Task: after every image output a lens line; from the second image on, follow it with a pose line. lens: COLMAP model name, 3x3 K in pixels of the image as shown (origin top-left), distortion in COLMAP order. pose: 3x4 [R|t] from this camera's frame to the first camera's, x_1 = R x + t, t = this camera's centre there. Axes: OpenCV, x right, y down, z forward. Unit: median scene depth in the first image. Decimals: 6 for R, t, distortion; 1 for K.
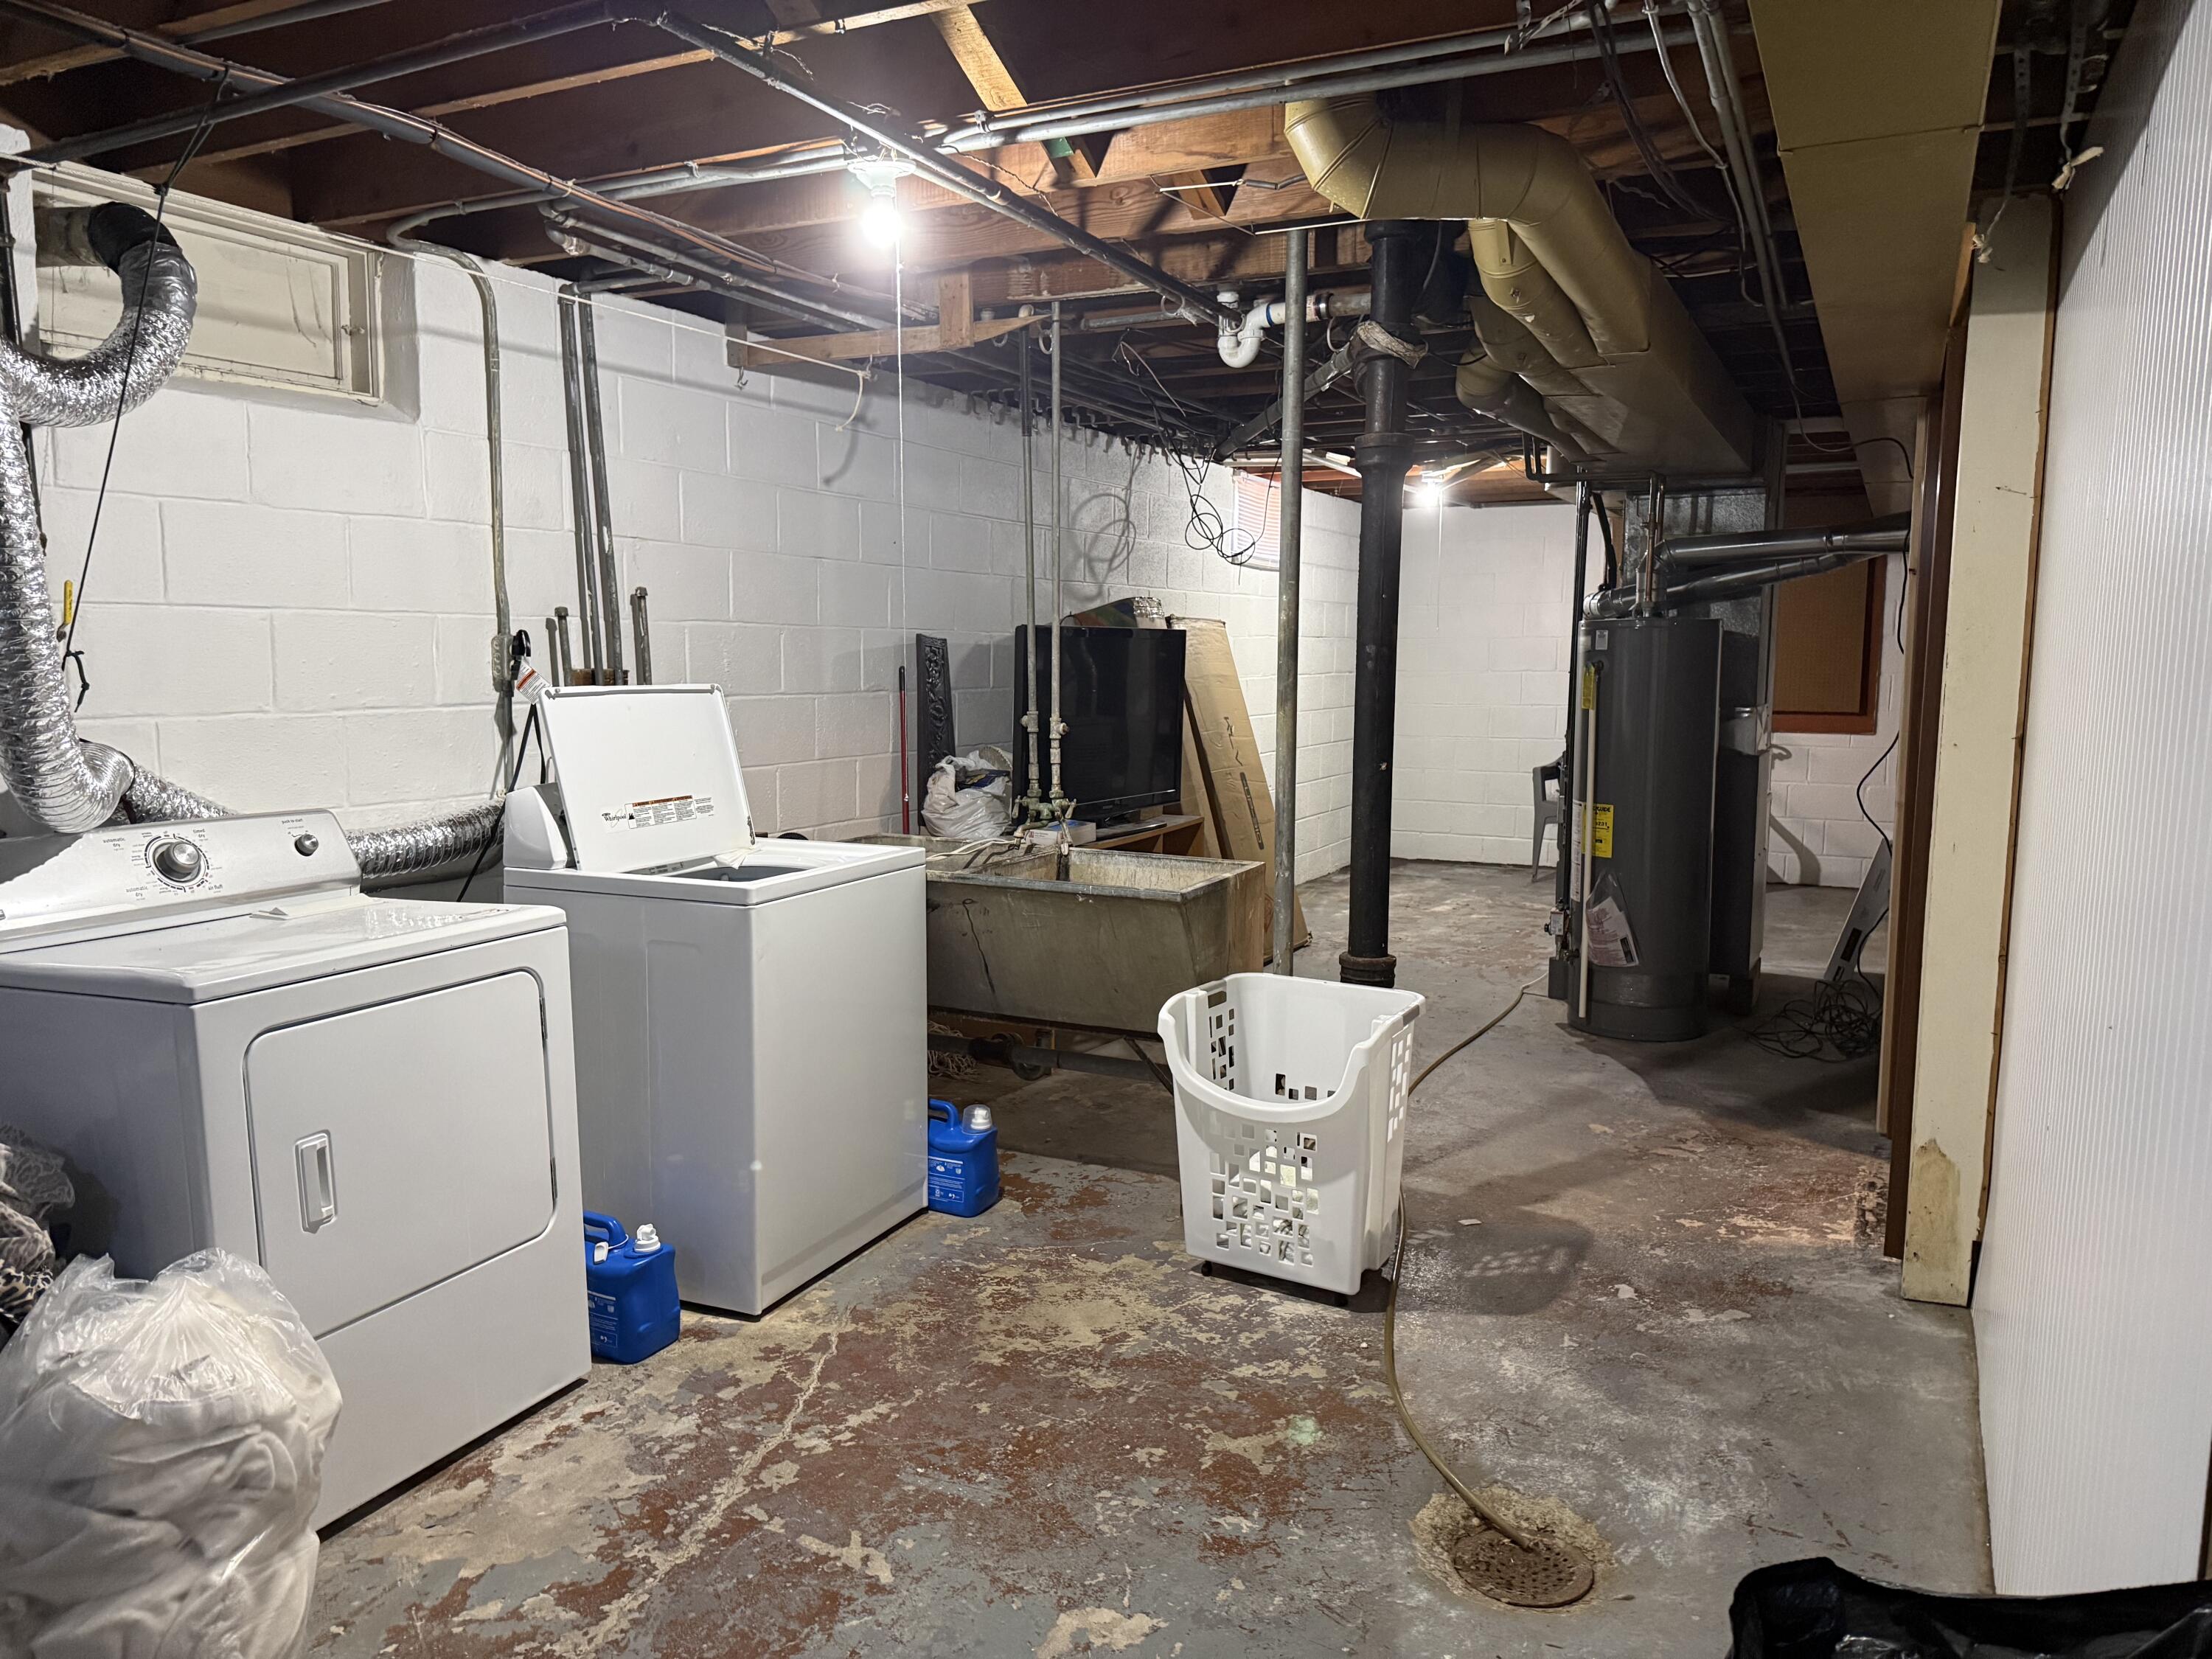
lens RADIAL K [[1573.6, 0, 1070.3], [0, 1573.6, 831.5], [0, 0, 1]] dist [0.082150, -0.107650]
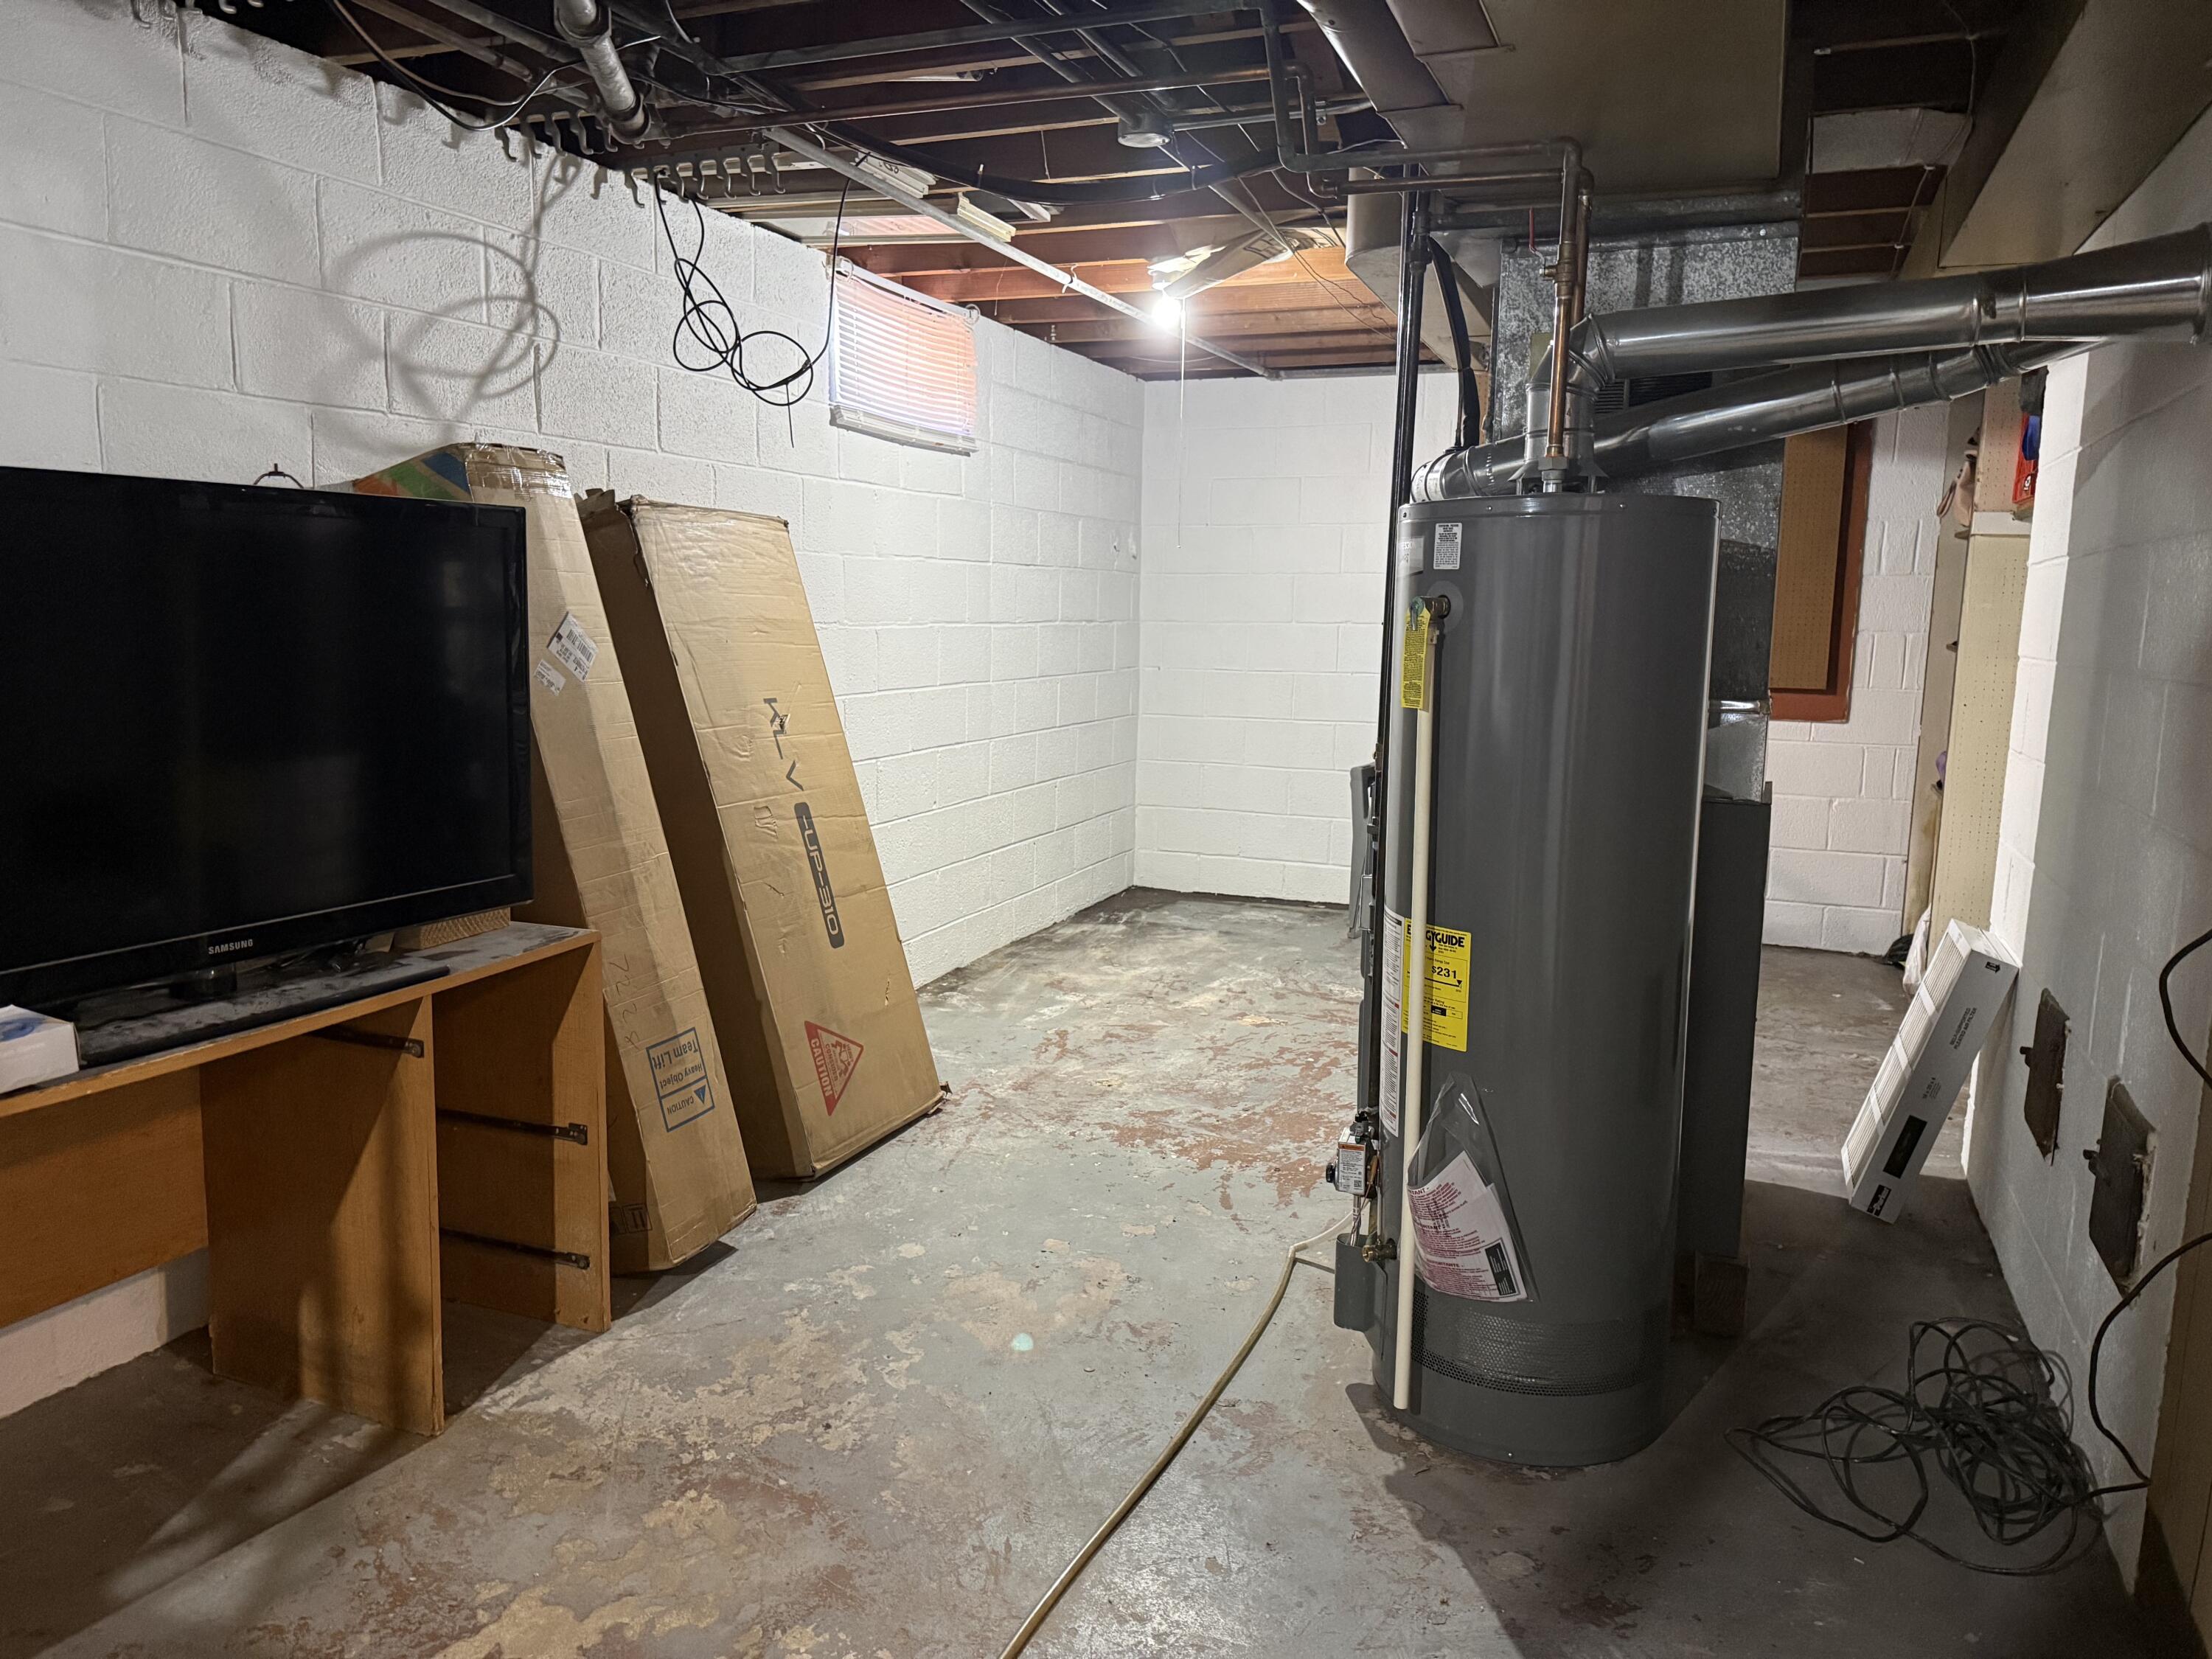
lens RADIAL K [[1573.6, 0, 1100.9], [0, 1573.6, 828.0], [0, 0, 1]] dist [0.082150, -0.107650]
pose [[0.994627, -0.001927, 0.103510, 0.196590], [-0.001228, 0.999537, 0.030404, -0.057496], [-0.103520, -0.030368, 0.994164, 0.580590]]
